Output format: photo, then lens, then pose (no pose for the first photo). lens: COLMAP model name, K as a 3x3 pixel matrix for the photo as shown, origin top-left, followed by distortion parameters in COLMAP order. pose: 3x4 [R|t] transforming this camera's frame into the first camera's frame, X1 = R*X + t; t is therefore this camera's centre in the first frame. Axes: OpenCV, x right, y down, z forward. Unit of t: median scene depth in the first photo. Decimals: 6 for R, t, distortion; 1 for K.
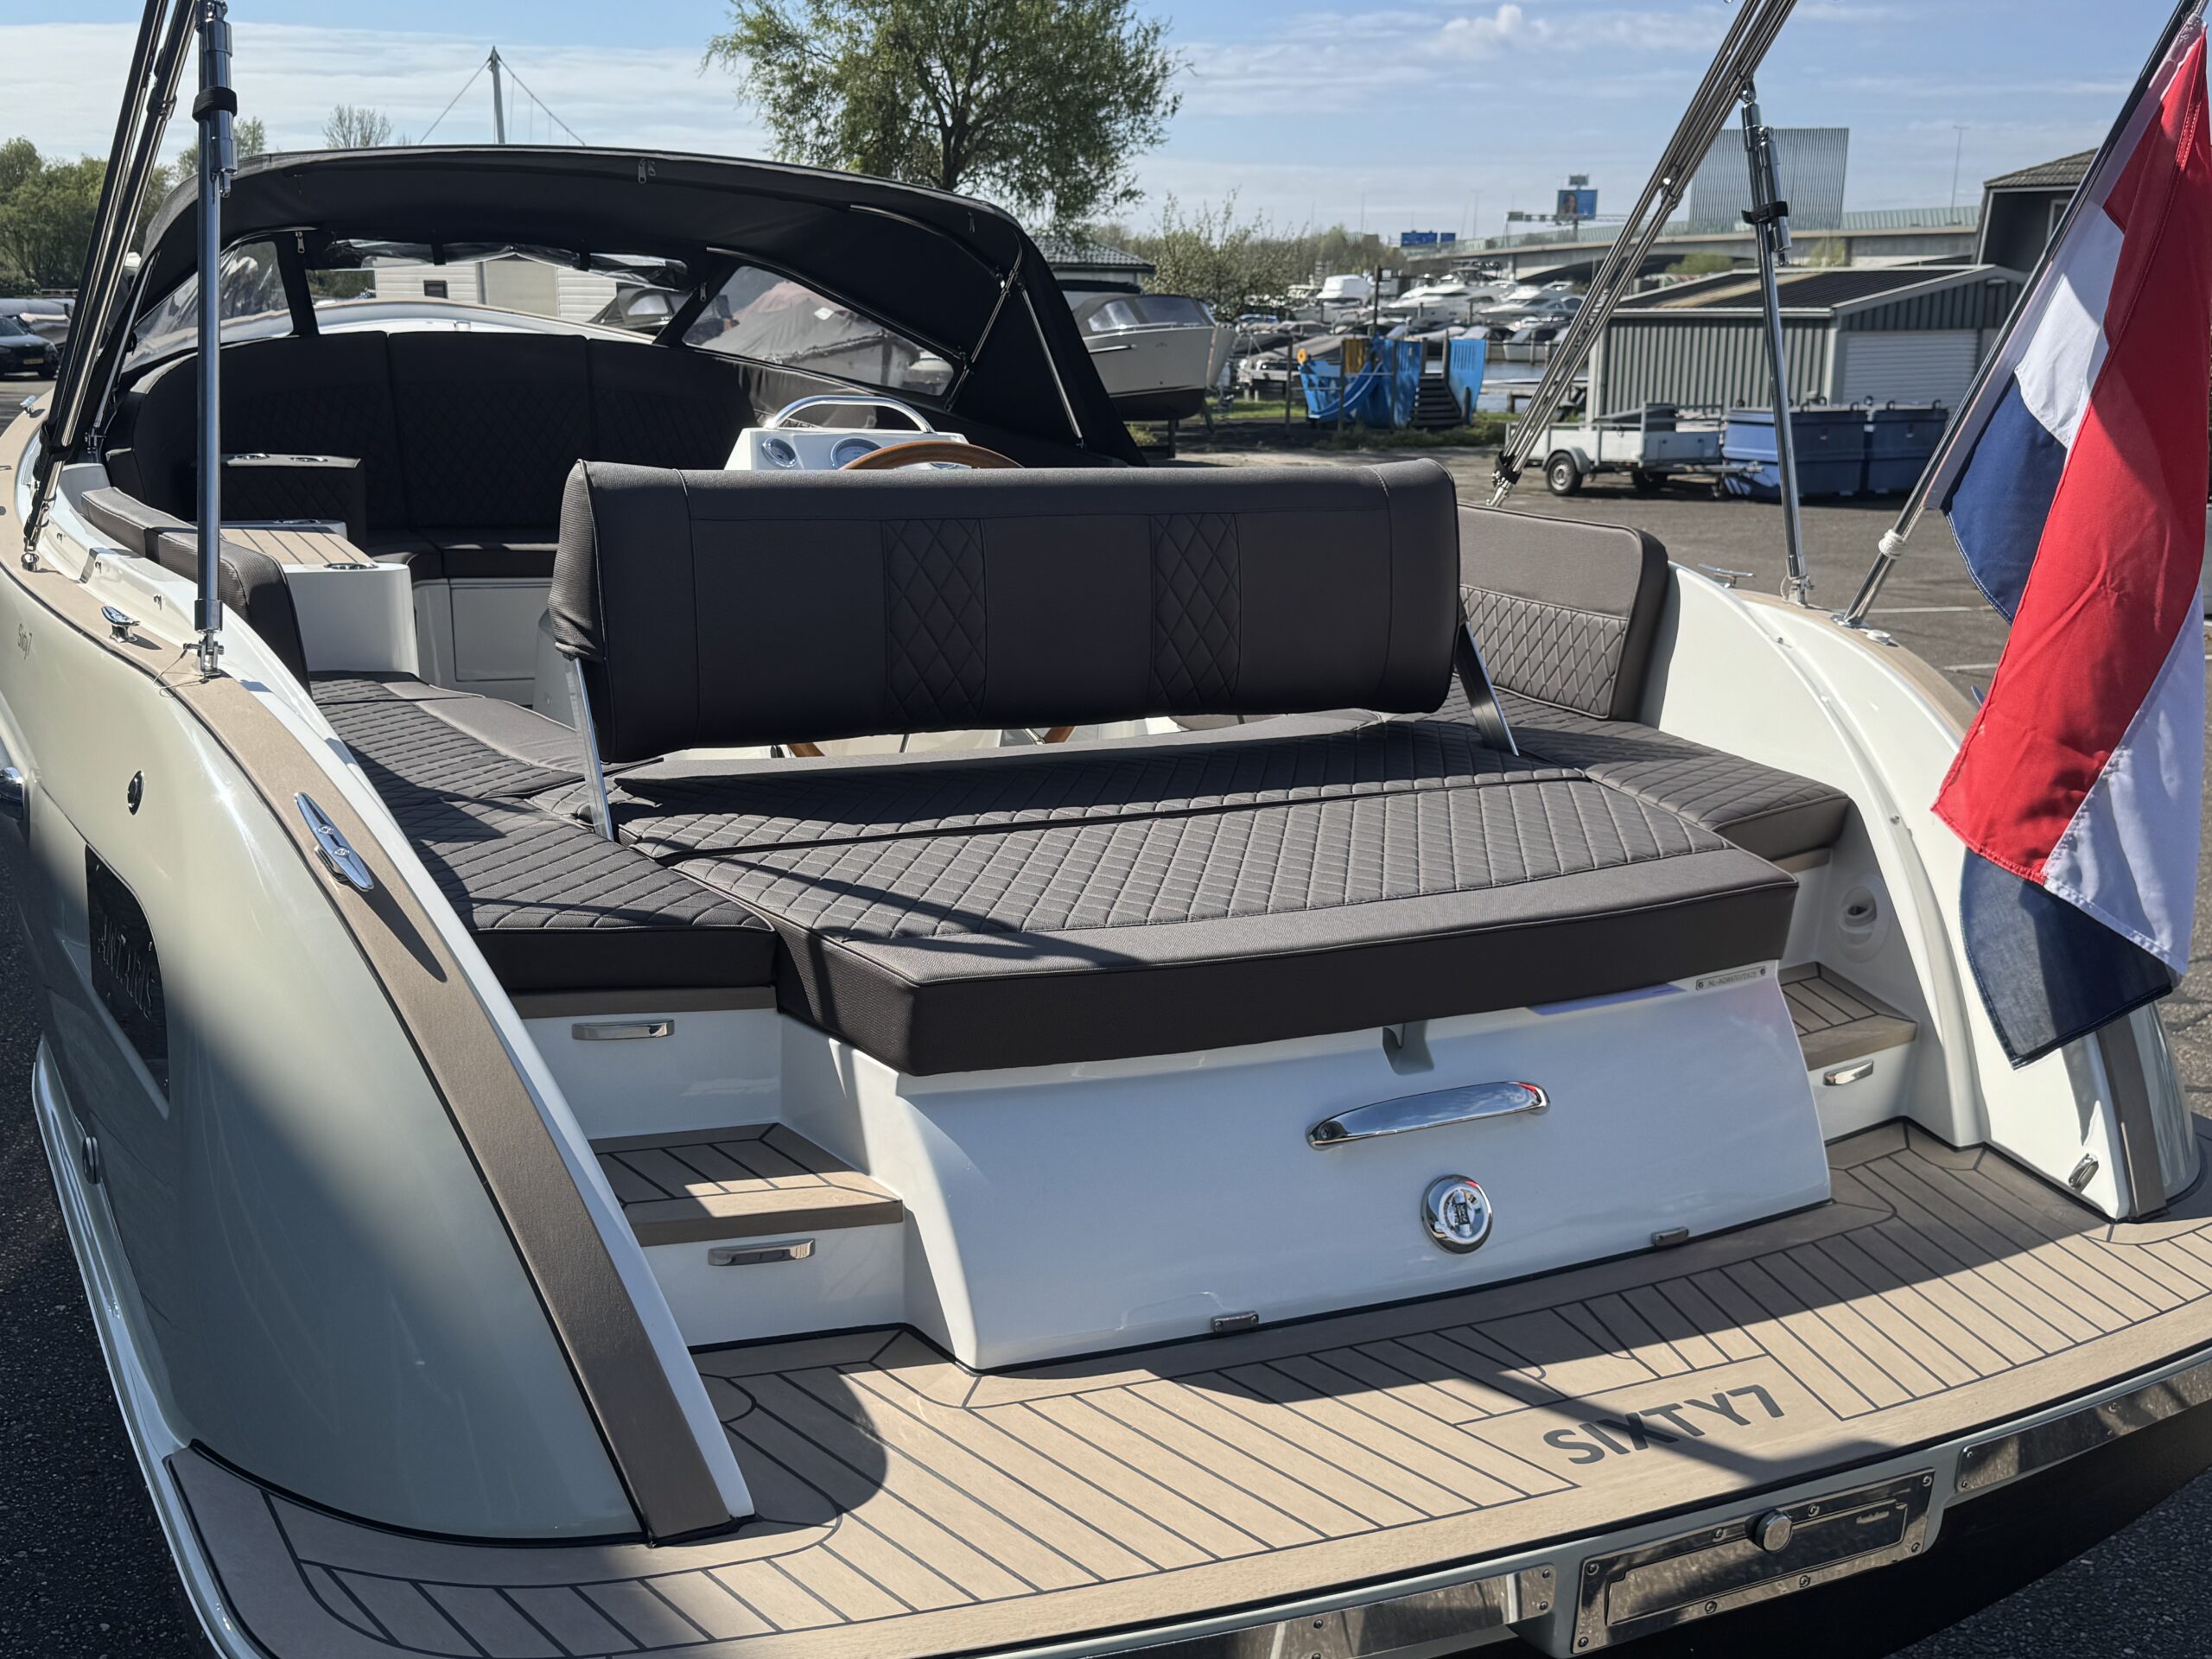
lens RADIAL K [[2127.8, 0, 1106.0], [0, 2127.8, 829.5], [0, 0, 1]] dist [0.148540, -0.323769]
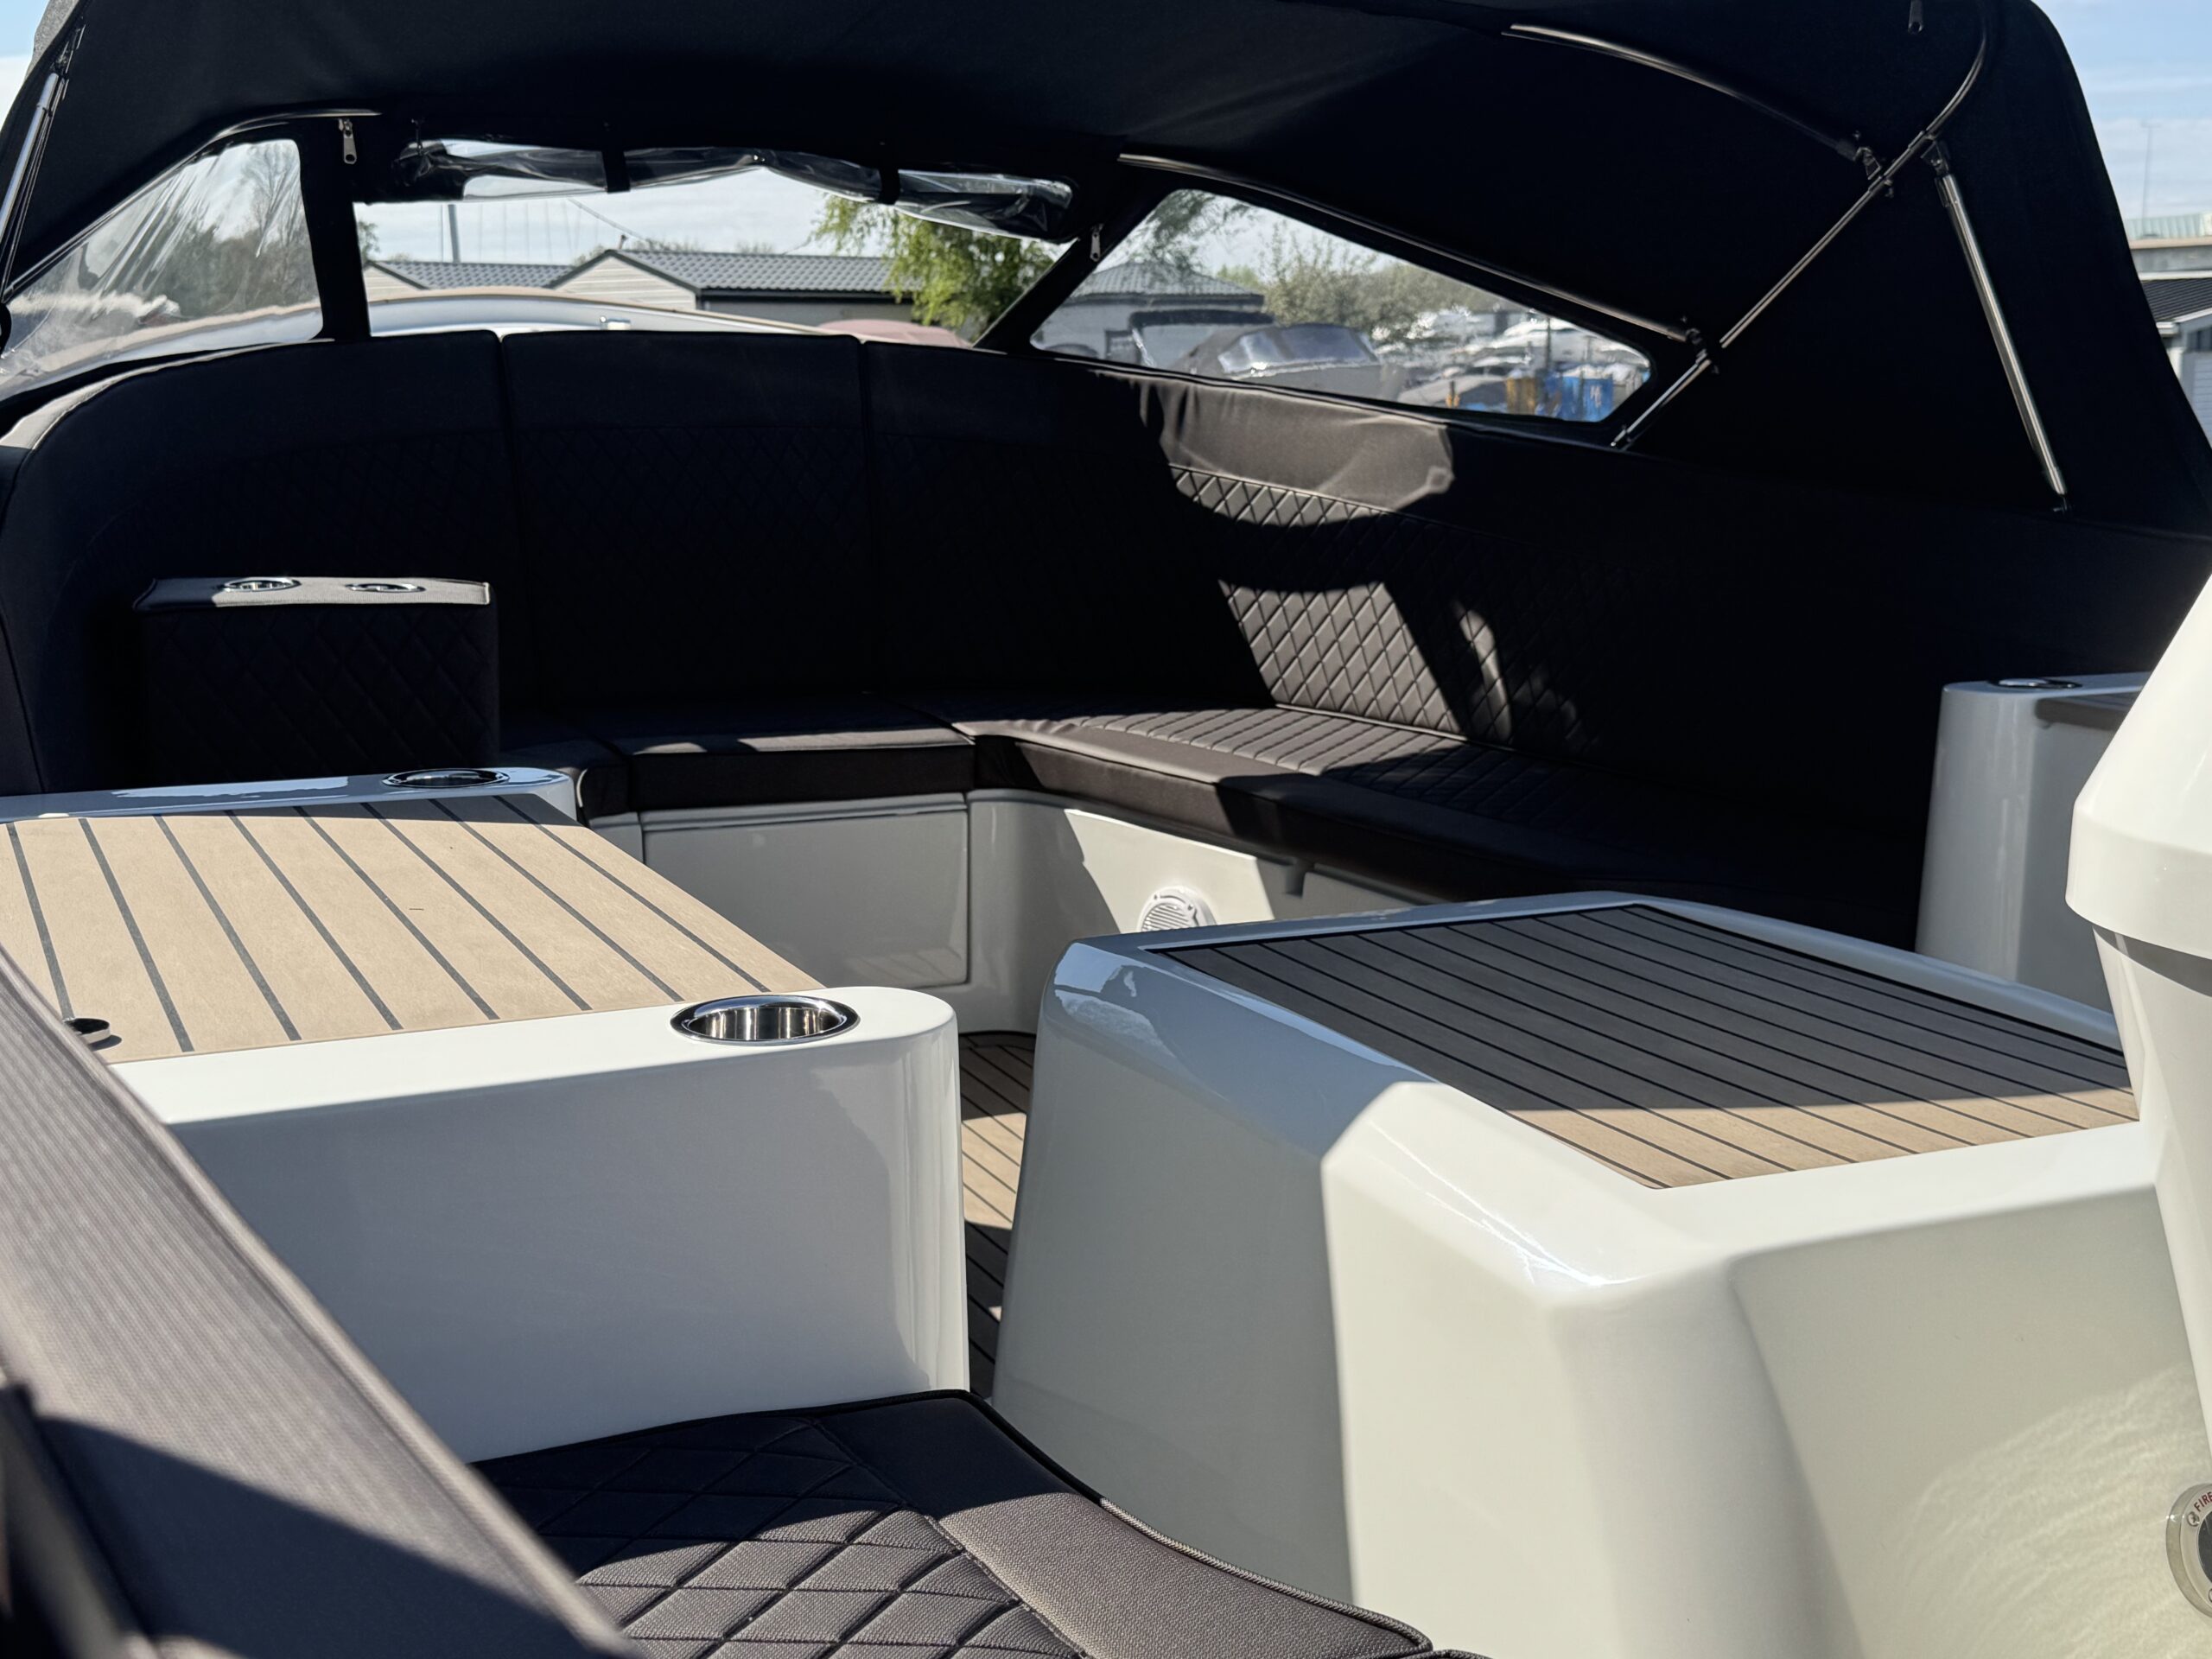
lens RADIAL K [[2547.5, 0, 1106.0], [0, 2547.5, 829.5], [0, 0, 1]] dist [0.174654, -0.376470]
pose [[0.999535, -0.015000, -0.026544, -0.178065], [0.013515, 0.998379, -0.055284, -0.076825], [0.027330, 0.054899, 0.998118, 0.405115]]
